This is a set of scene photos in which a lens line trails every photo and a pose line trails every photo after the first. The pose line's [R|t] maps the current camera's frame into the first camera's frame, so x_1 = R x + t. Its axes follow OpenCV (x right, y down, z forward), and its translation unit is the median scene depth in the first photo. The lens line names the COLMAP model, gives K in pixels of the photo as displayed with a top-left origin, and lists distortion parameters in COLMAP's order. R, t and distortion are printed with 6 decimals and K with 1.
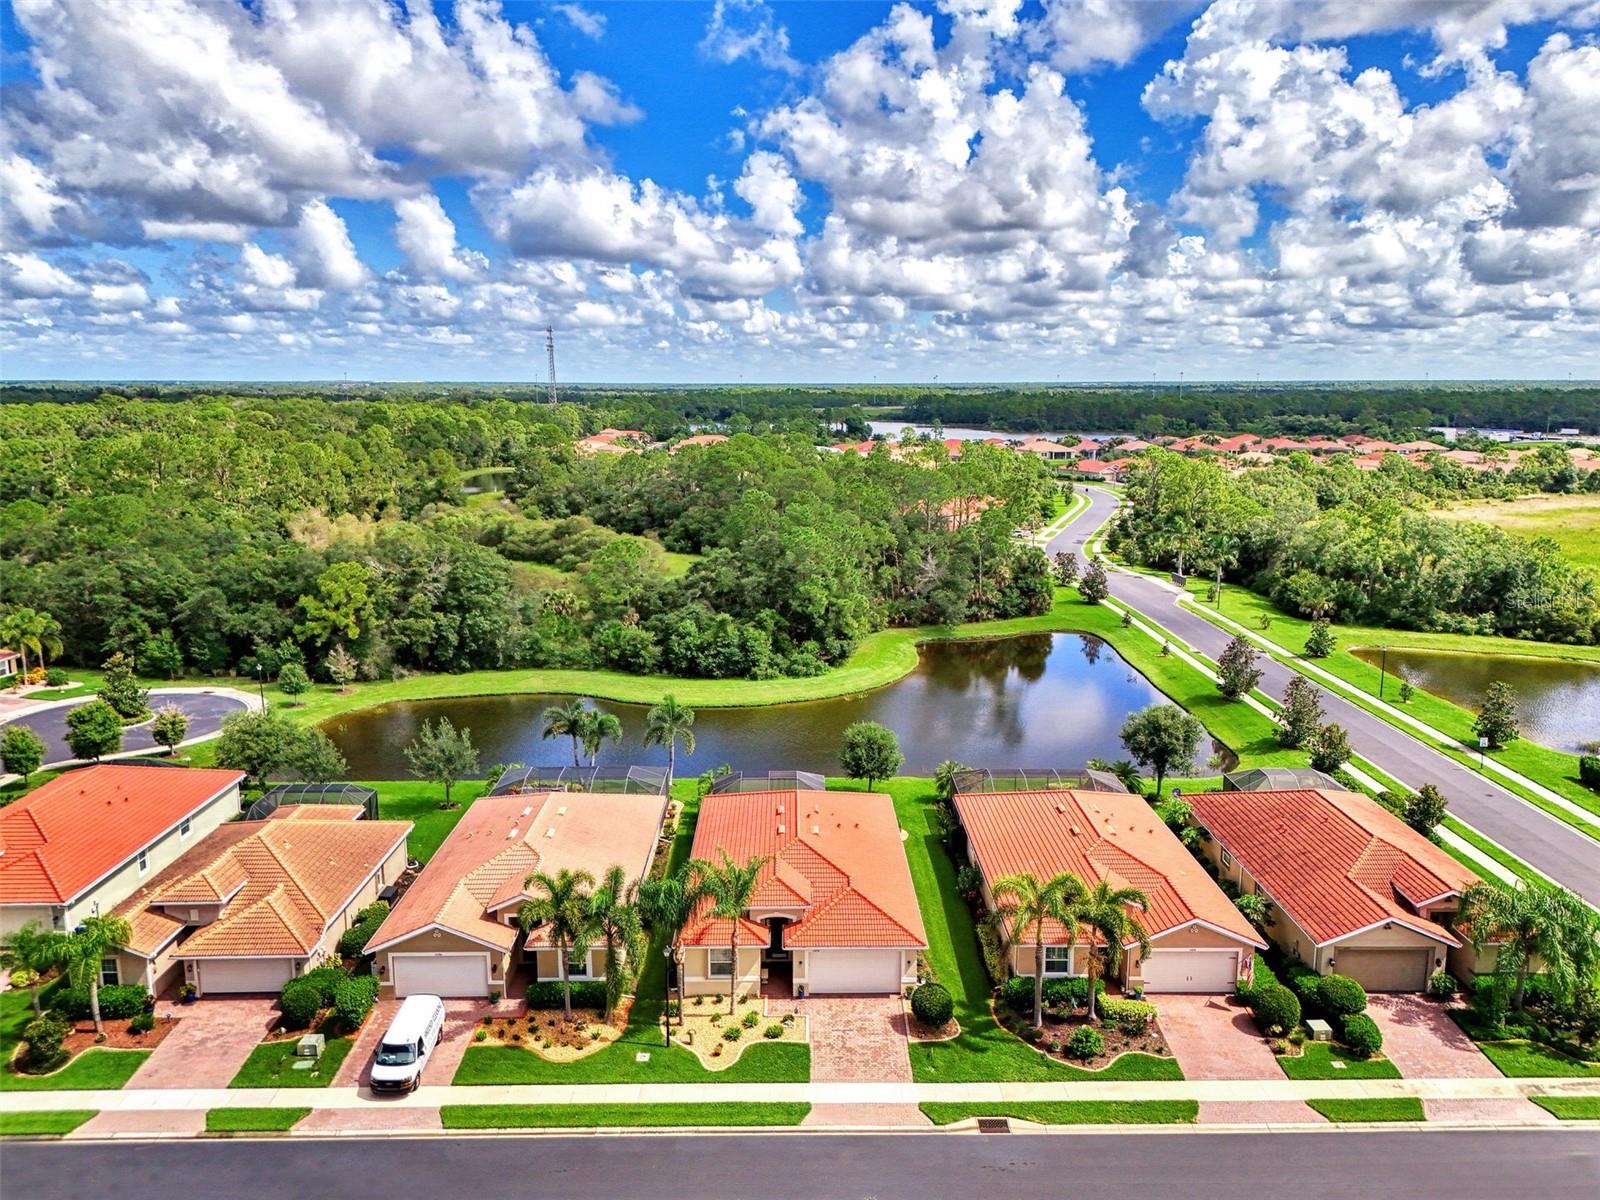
lens RADIAL K [[1224.2, 0, 800.0], [0, 1224.2, 600.0], [0, 0, 1]] dist [0.075840, -0.092279]
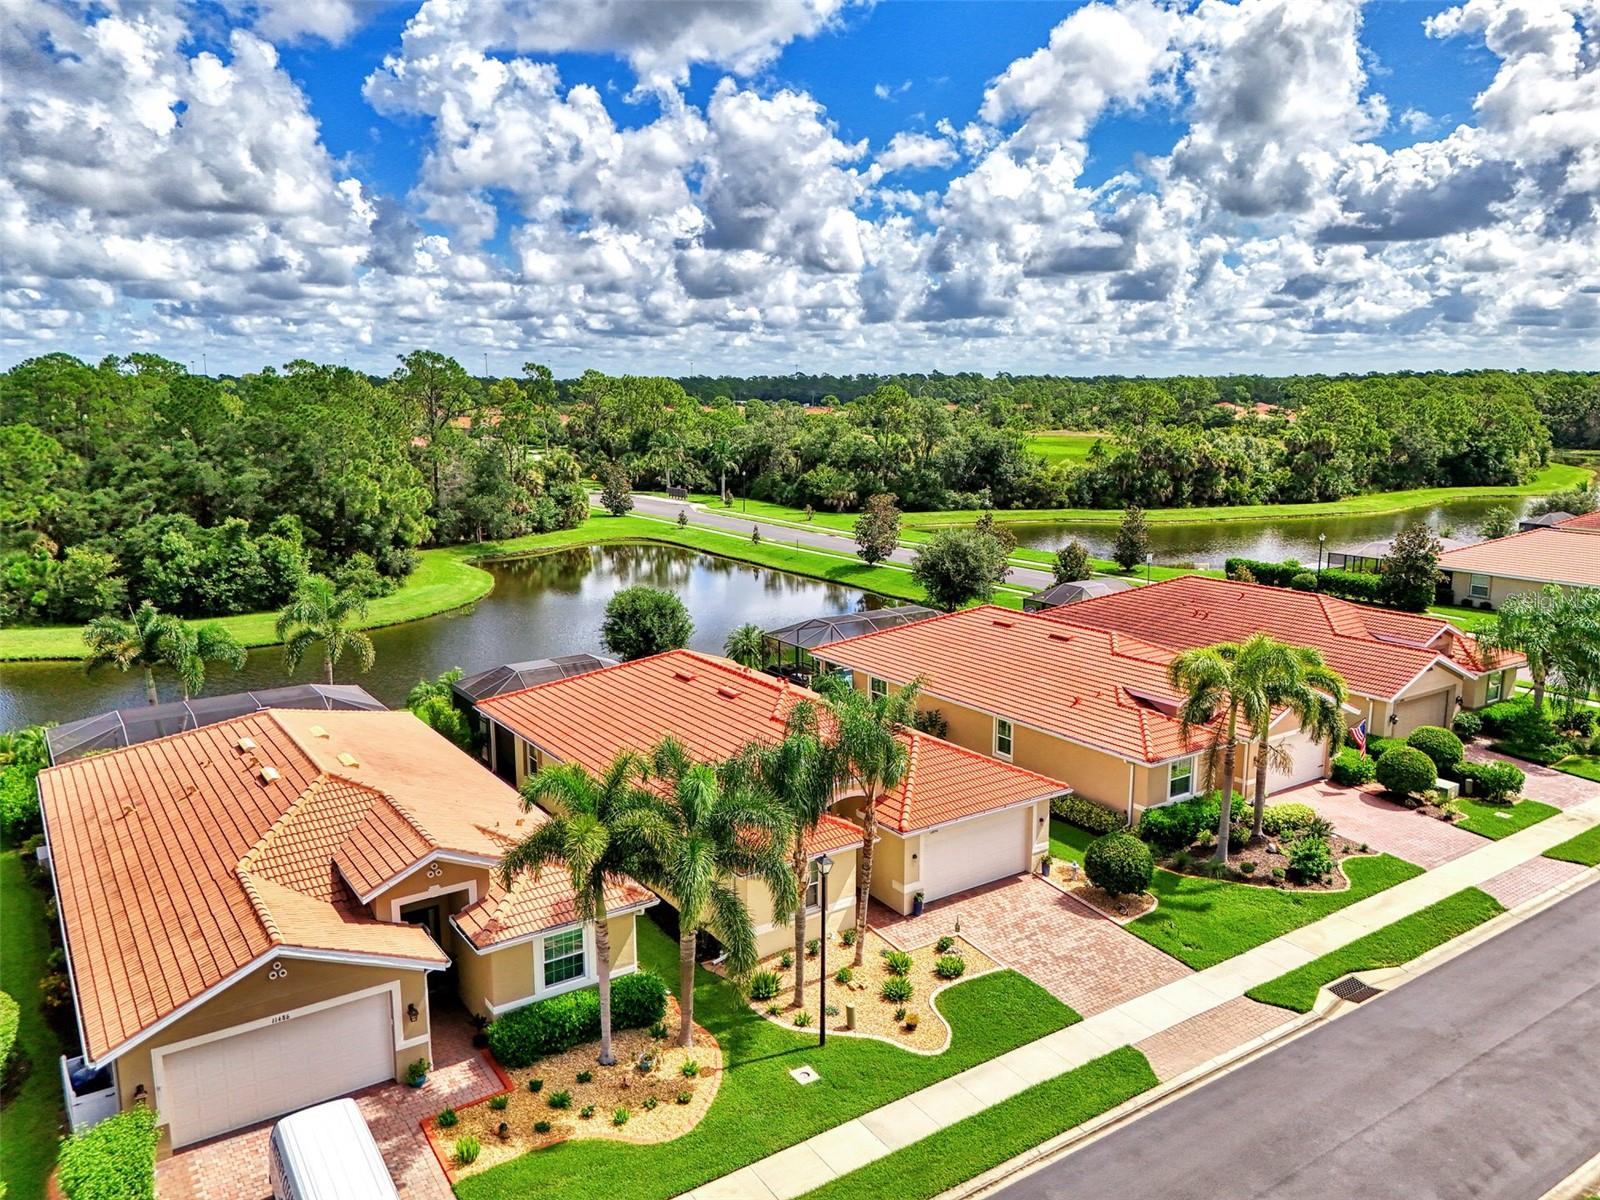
lens RADIAL K [[1190.7, 0, 802.0], [0, 1190.7, 655.8], [0, 0, 1]] dist [0.077315, -0.083709]
pose [[0.824851, -0.126988, 0.550904, -0.181837], [0.106879, 0.991902, 0.068616, 0.075806], [-0.555156, 0.002282, 0.831743, 0.274377]]
